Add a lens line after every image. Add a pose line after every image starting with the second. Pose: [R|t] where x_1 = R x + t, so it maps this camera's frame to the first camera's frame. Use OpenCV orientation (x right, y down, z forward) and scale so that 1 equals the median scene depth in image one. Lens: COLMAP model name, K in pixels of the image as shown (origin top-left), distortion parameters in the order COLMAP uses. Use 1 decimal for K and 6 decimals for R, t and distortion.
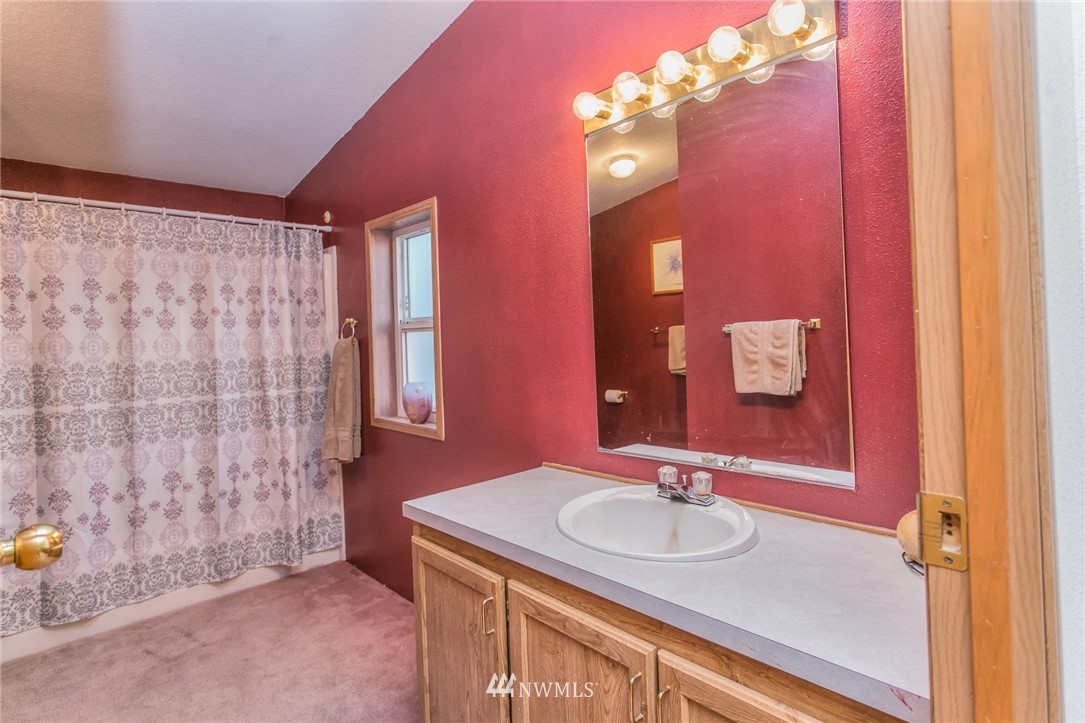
lens RADIAL K [[554.2, 0, 541.5], [0, 554.2, 334.3], [0, 0, 1]] dist [0.000390, -0.000215]
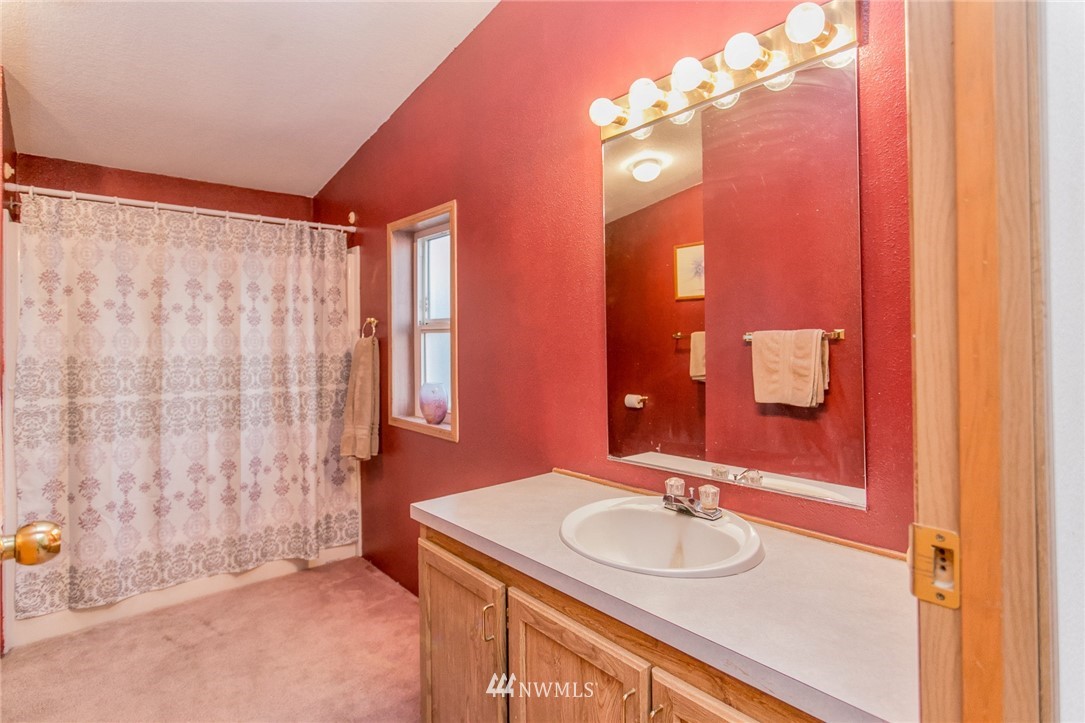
lens RADIAL K [[554.2, 0, 541.5], [0, 554.2, 334.3], [0, 0, 1]] dist [0.000390, -0.000215]
pose [[0.998655, 0.022985, -0.046472, 0.017871], [-0.023037, 0.999734, -0.000596, -0.007034], [0.046446, 0.001666, 0.998919, 0.001688]]
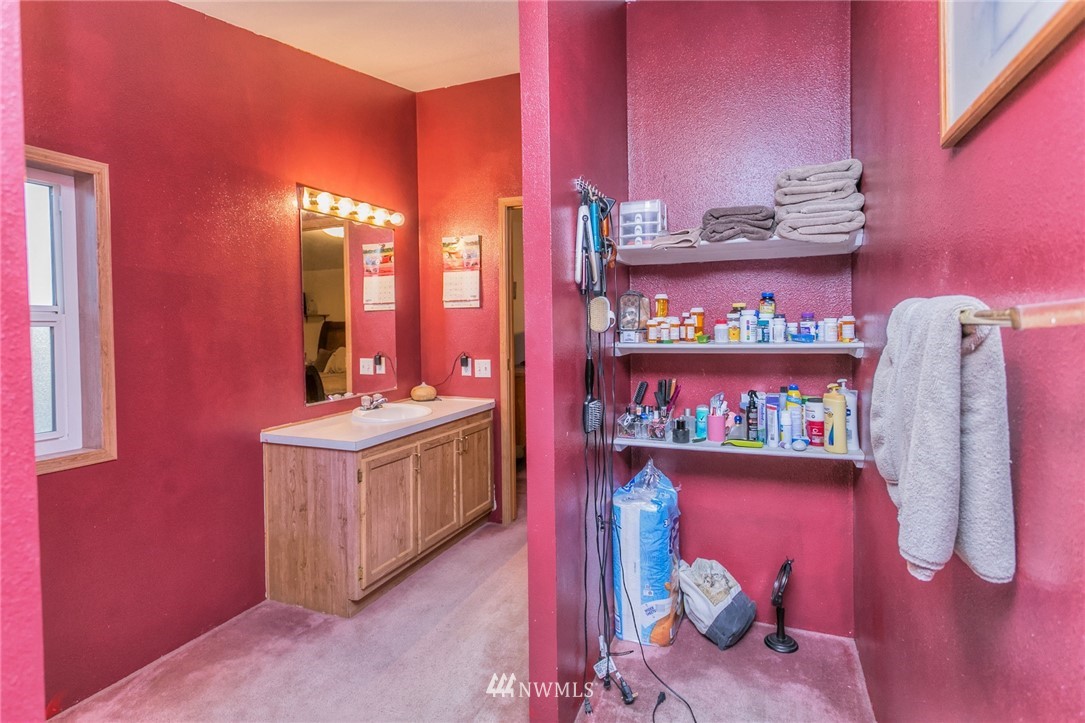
lens RADIAL K [[554.2, 0, 541.5], [0, 554.2, 334.3], [0, 0, 1]] dist [0.000390, -0.000215]
pose [[-0.416365, 0.026959, 0.908798, -1.191522], [0.021114, 0.999577, -0.019978, 0.035664], [-0.908952, 0.010870, -0.416758, 0.763206]]
